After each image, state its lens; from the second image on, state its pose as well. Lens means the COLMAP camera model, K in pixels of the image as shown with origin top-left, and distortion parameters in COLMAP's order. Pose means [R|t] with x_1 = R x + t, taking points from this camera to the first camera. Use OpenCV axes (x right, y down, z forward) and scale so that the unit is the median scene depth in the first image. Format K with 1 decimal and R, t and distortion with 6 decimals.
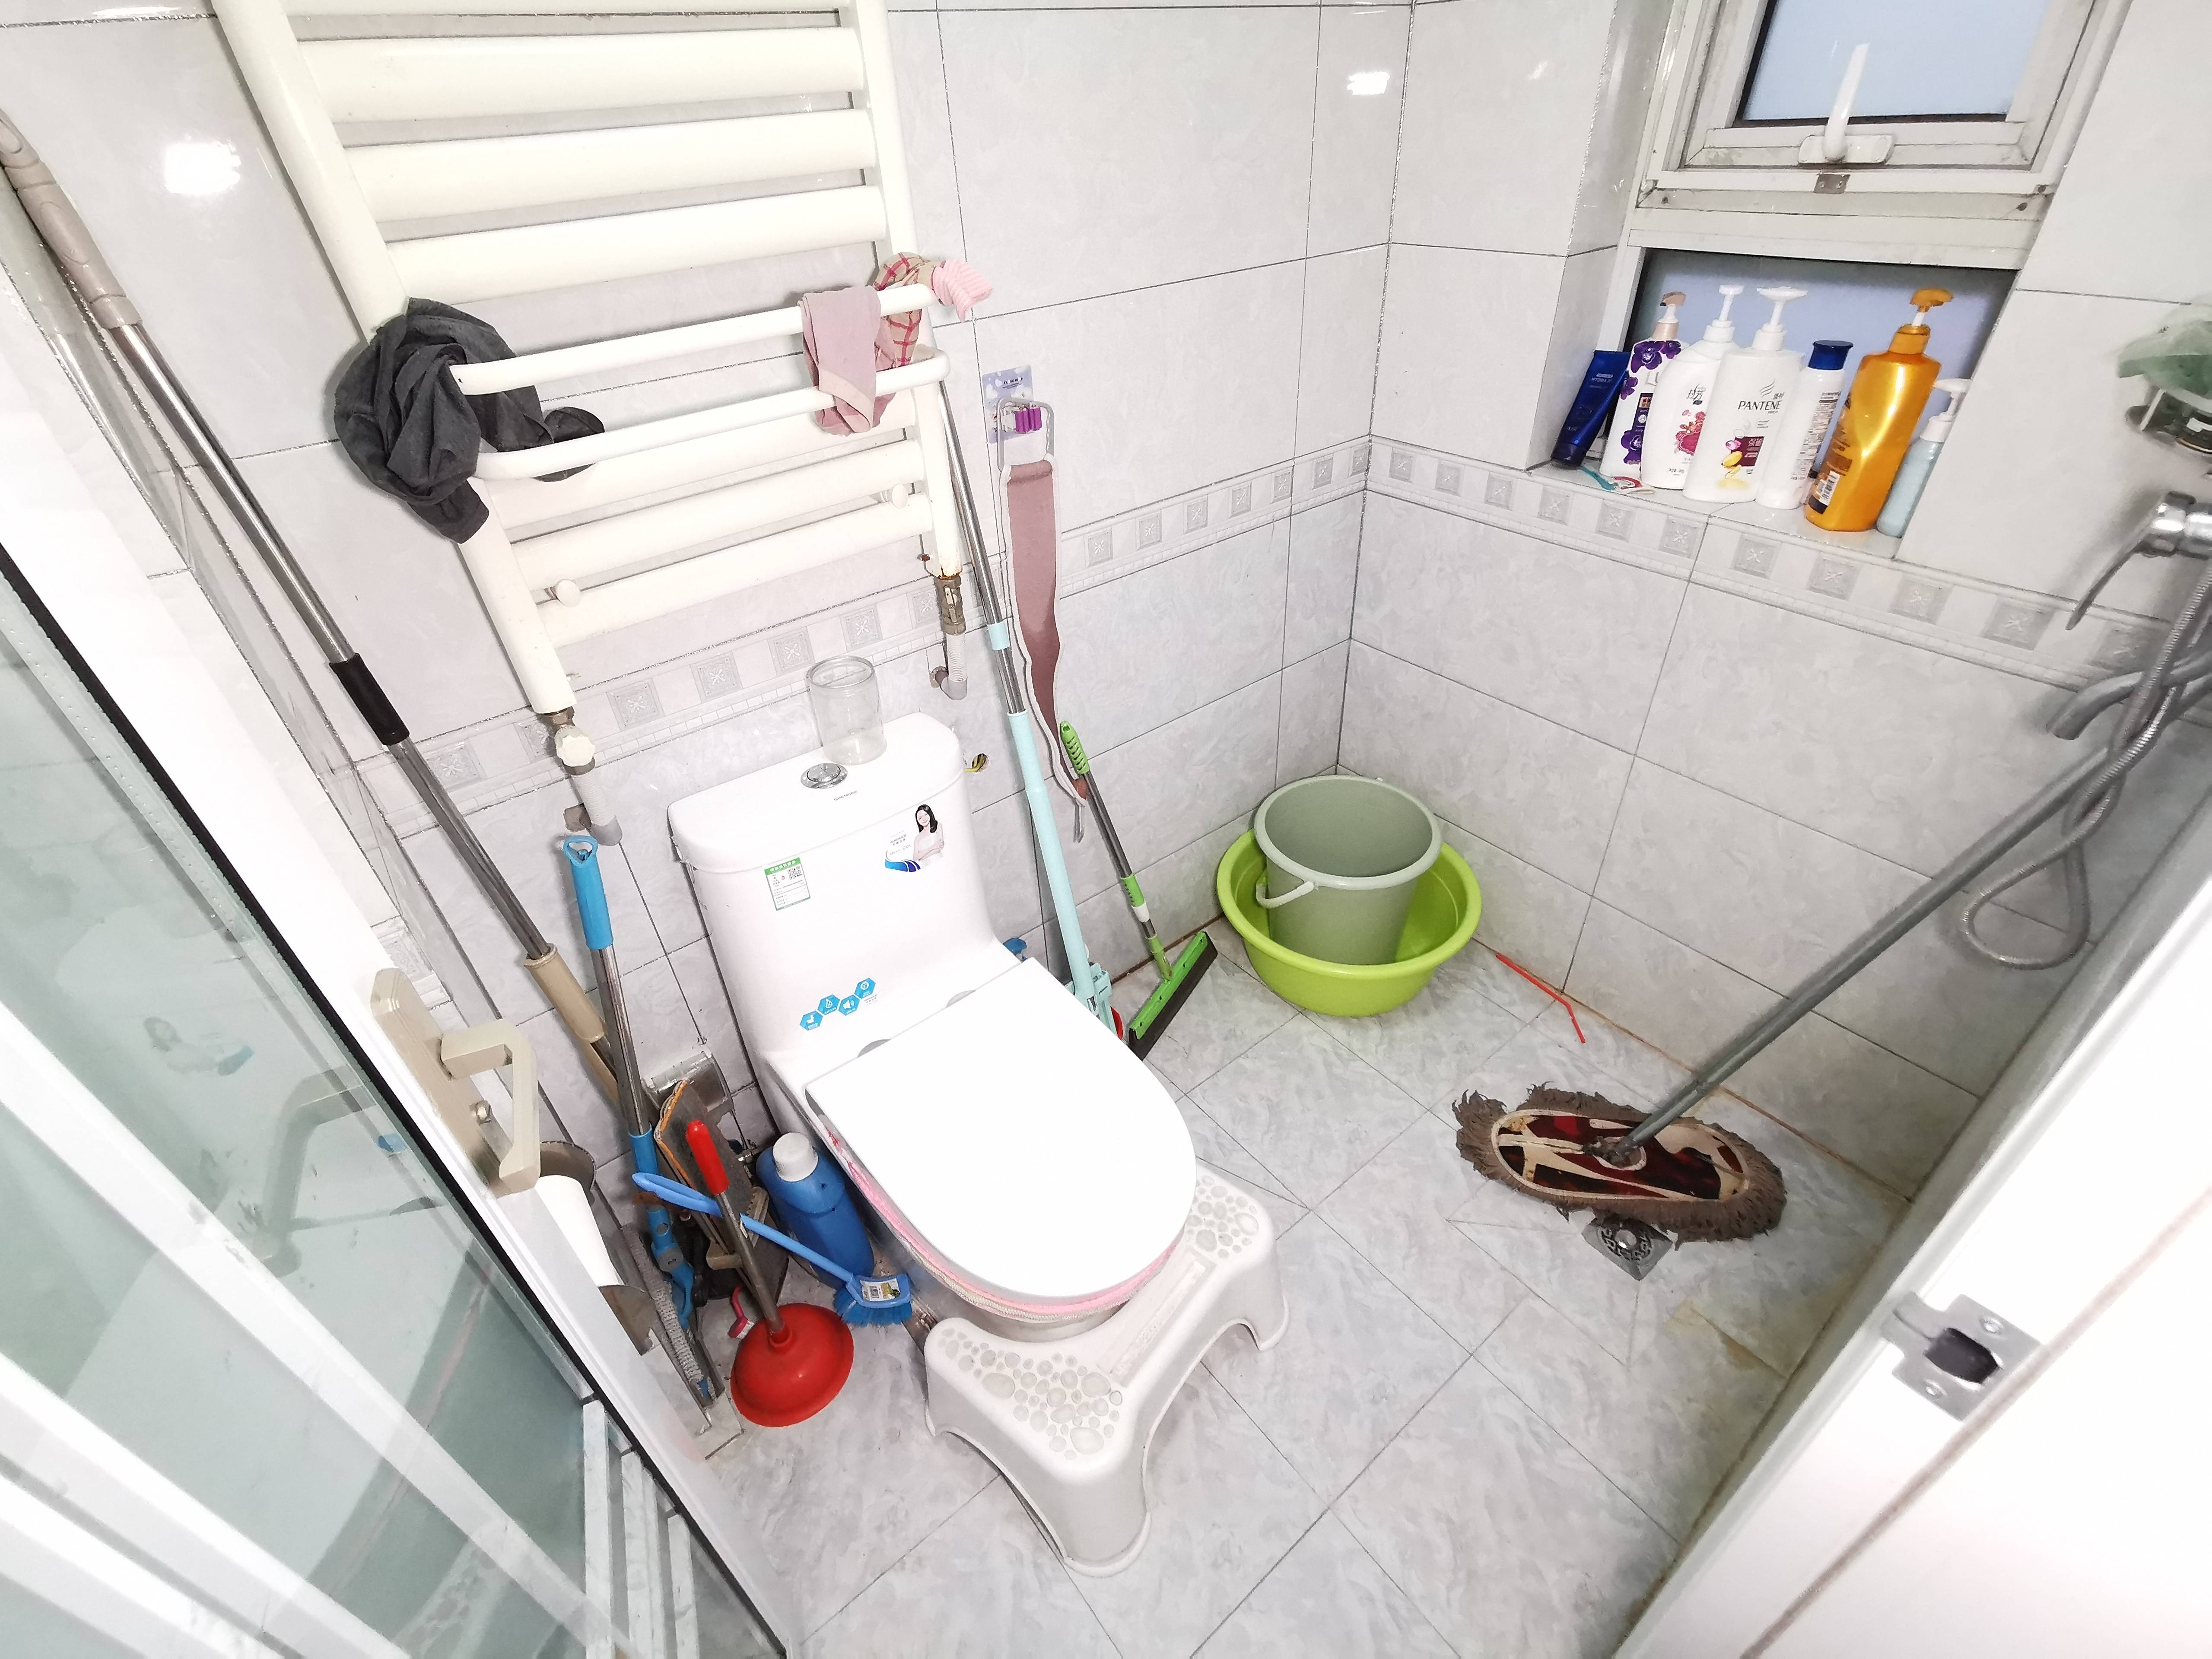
lens RADIAL K [[1022.8, 0, 1096.2], [0, 1022.8, 828.9], [0, 0, 1]] dist [-0.004114, 0.003057]
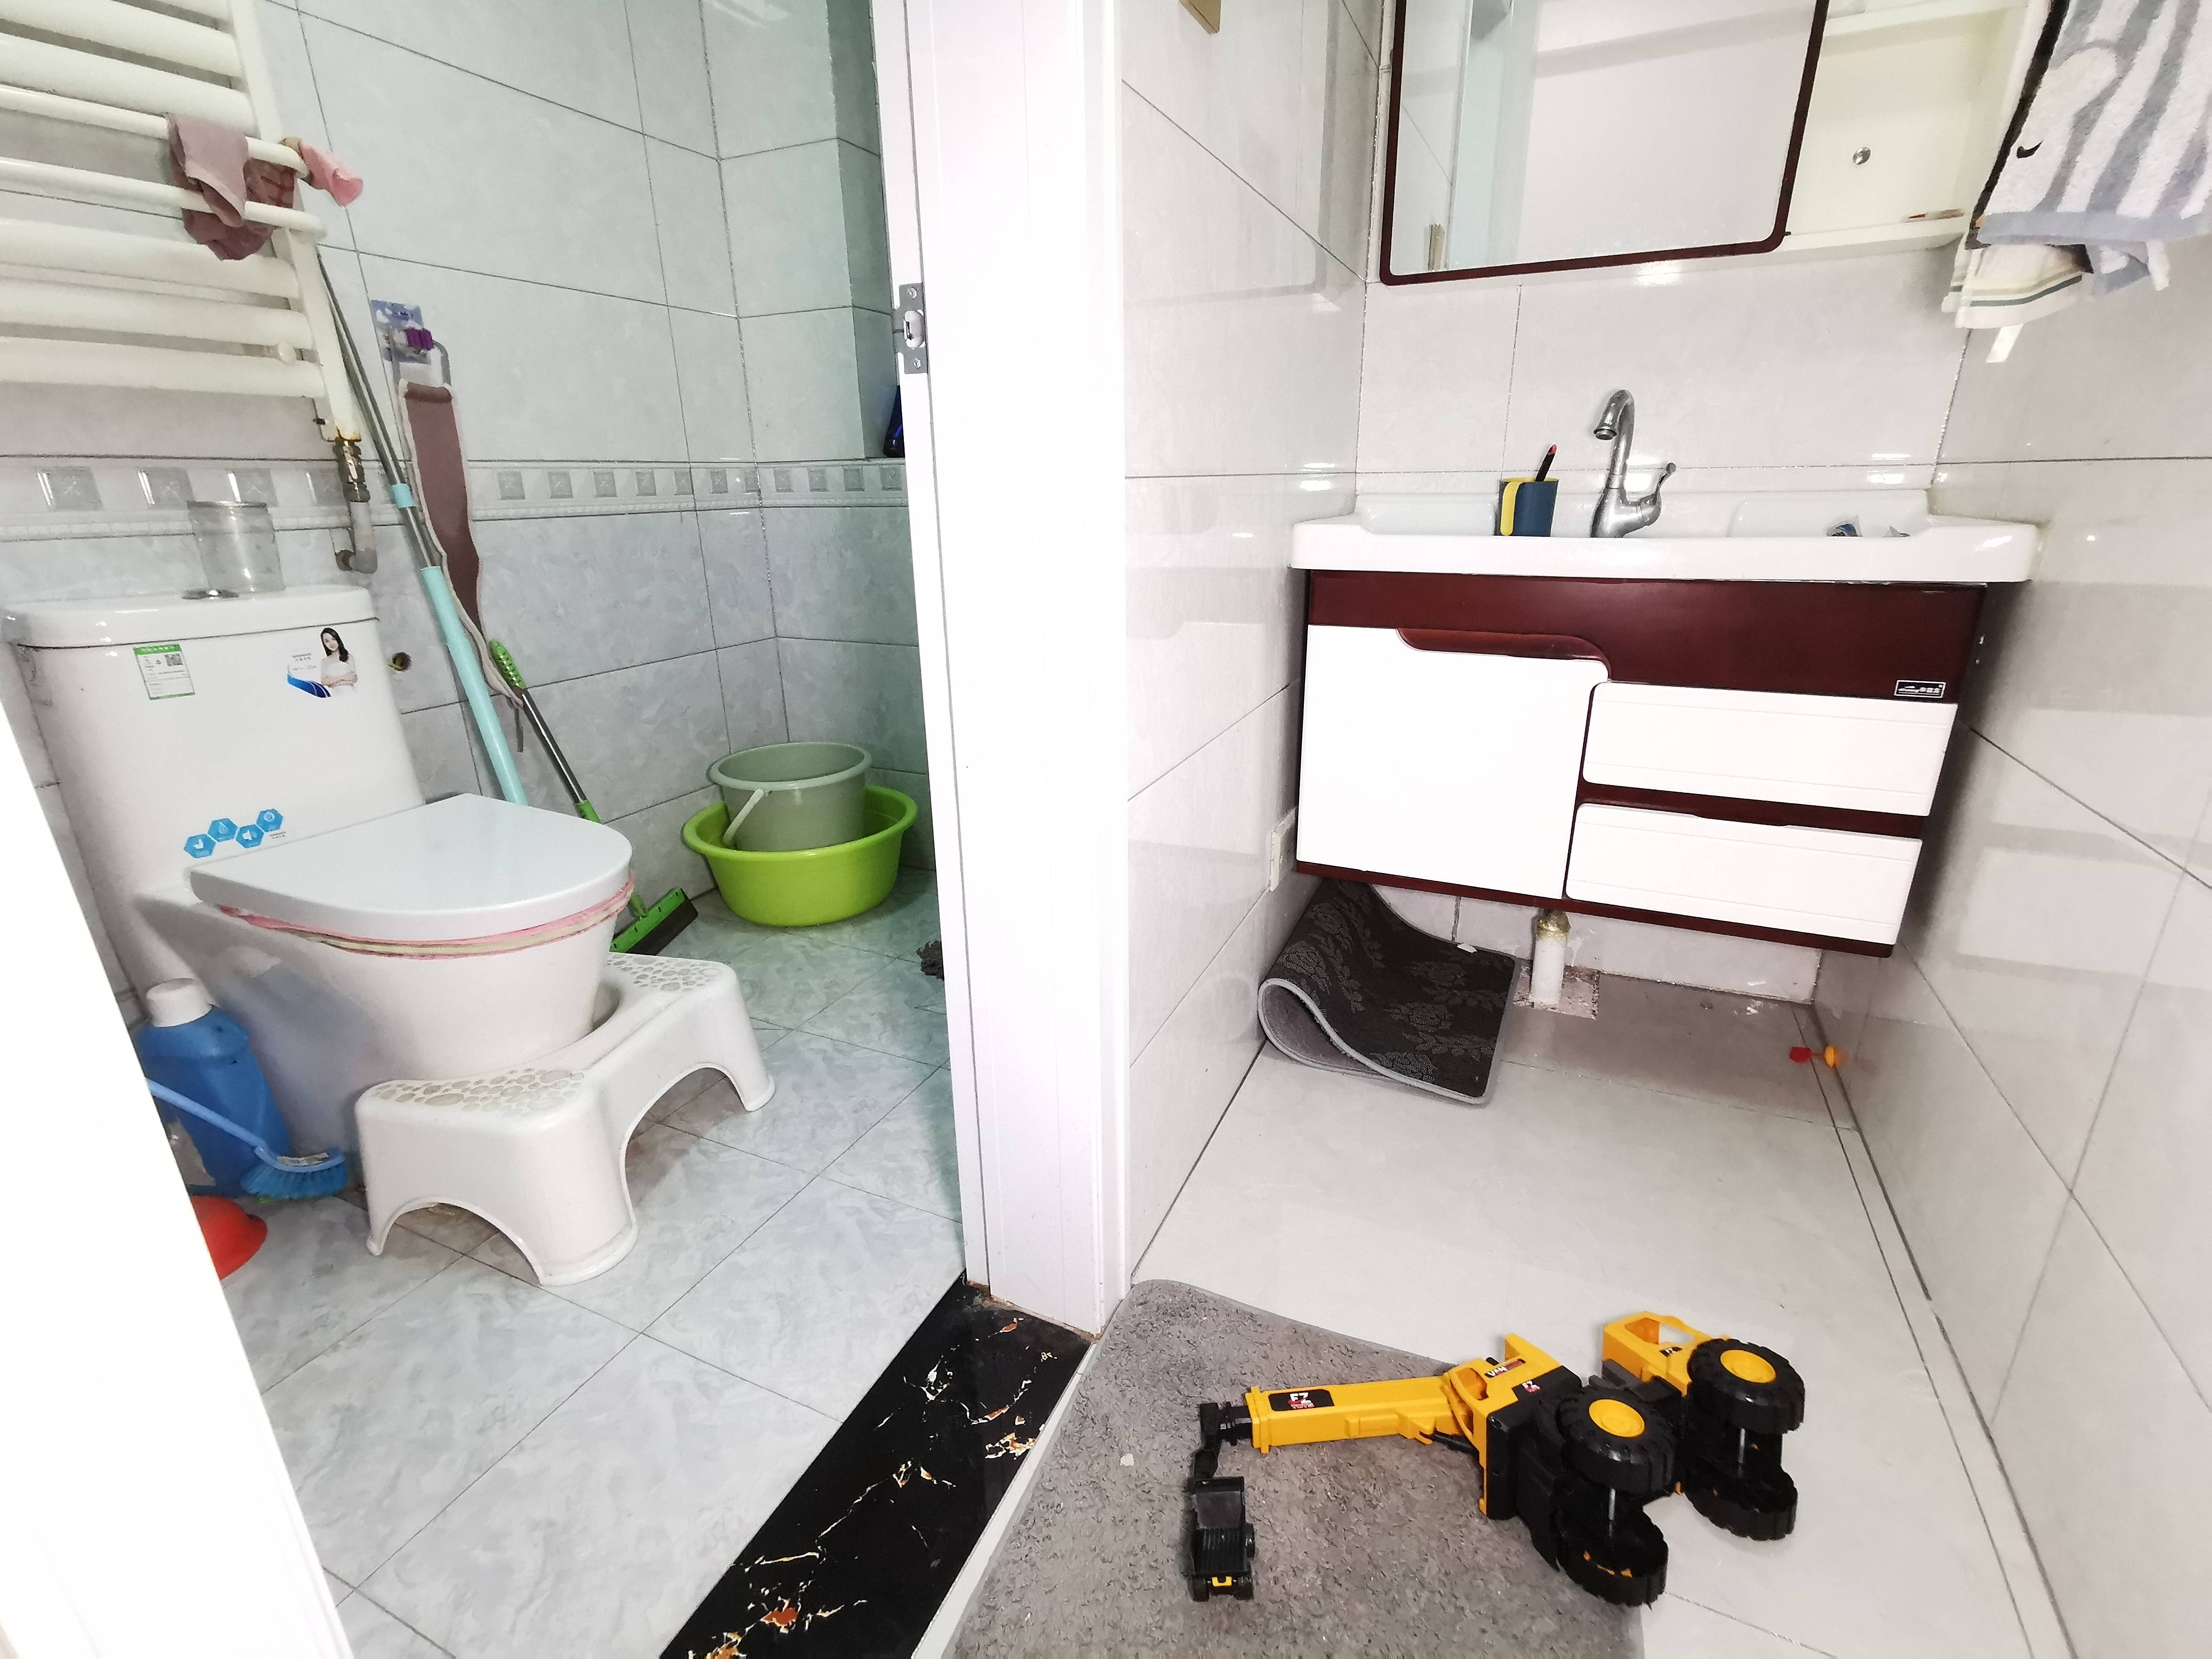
lens RADIAL K [[1022.8, 0, 1095.9], [0, 1022.8, 837.0], [0, 0, 1]] dist [-0.004114, 0.003057]
pose [[0.896280, -0.111155, 0.429333, 0.062052], [0.238551, 0.936936, -0.255428, 0.607649], [-0.373866, 0.331353, 0.866273, -0.140667]]
